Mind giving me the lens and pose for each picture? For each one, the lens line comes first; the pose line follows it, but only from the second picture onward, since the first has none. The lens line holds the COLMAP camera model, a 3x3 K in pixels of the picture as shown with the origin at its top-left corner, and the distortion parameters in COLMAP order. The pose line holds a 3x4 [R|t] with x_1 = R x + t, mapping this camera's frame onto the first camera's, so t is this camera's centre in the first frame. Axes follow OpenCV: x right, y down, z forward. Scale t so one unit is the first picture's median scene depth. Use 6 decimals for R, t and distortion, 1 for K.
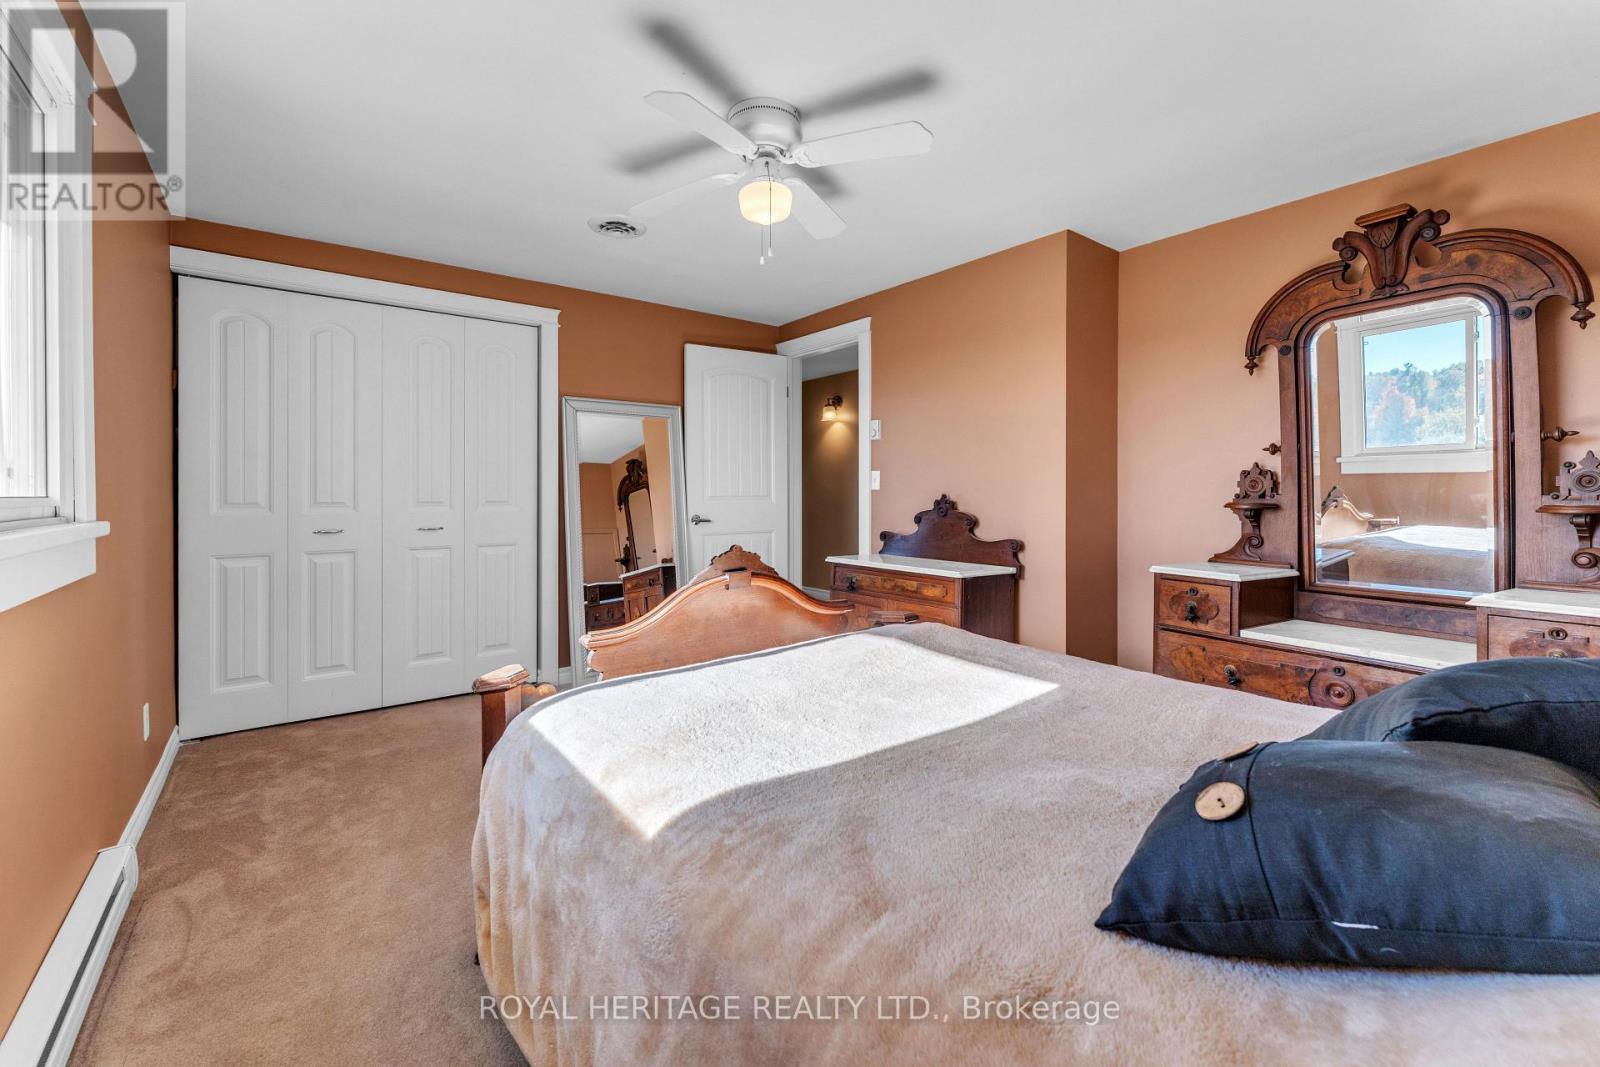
lens RADIAL K [[669.6, 0, 795.6], [0, 669.6, 492.4], [0, 0, 1]] dist [-0.002873, -0.000359]
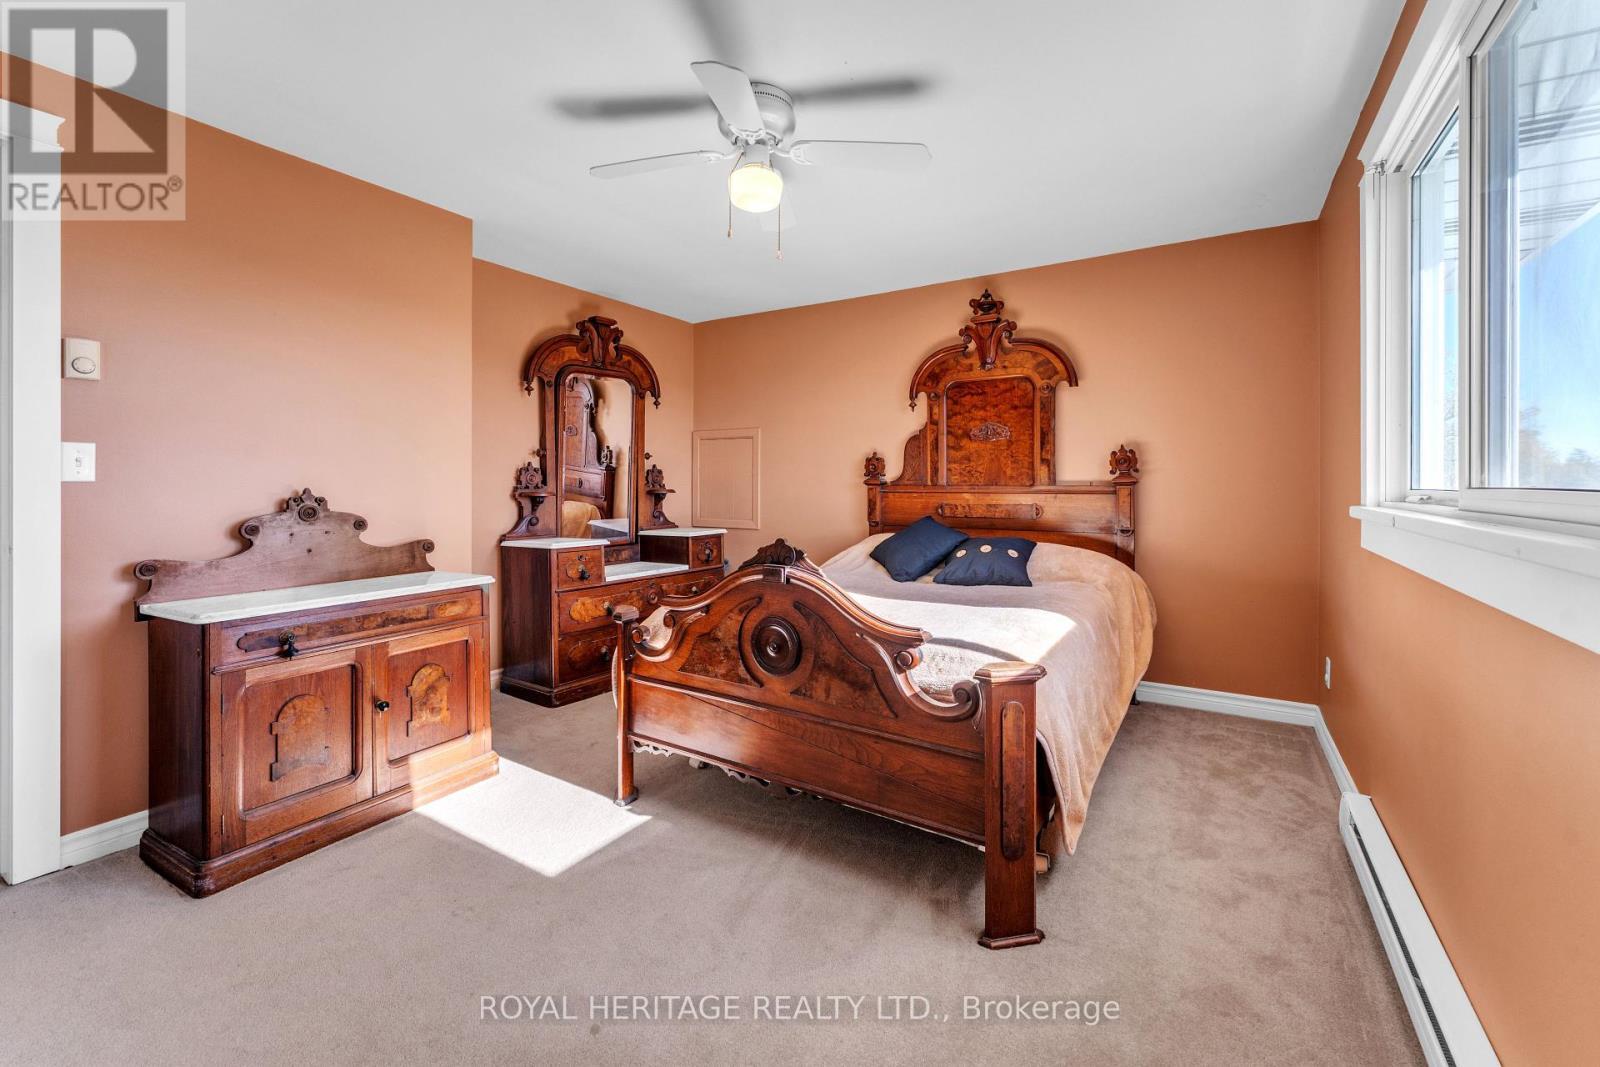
lens RADIAL K [[669.6, 0, 795.6], [0, 669.6, 492.4], [0, 0, 1]] dist [-0.002873, -0.000359]
pose [[-0.353493, -0.012174, 0.935358, -0.605071], [-0.003720, 0.999926, 0.011609, -0.001216], [-0.935430, 0.000624, -0.353512, 0.789677]]
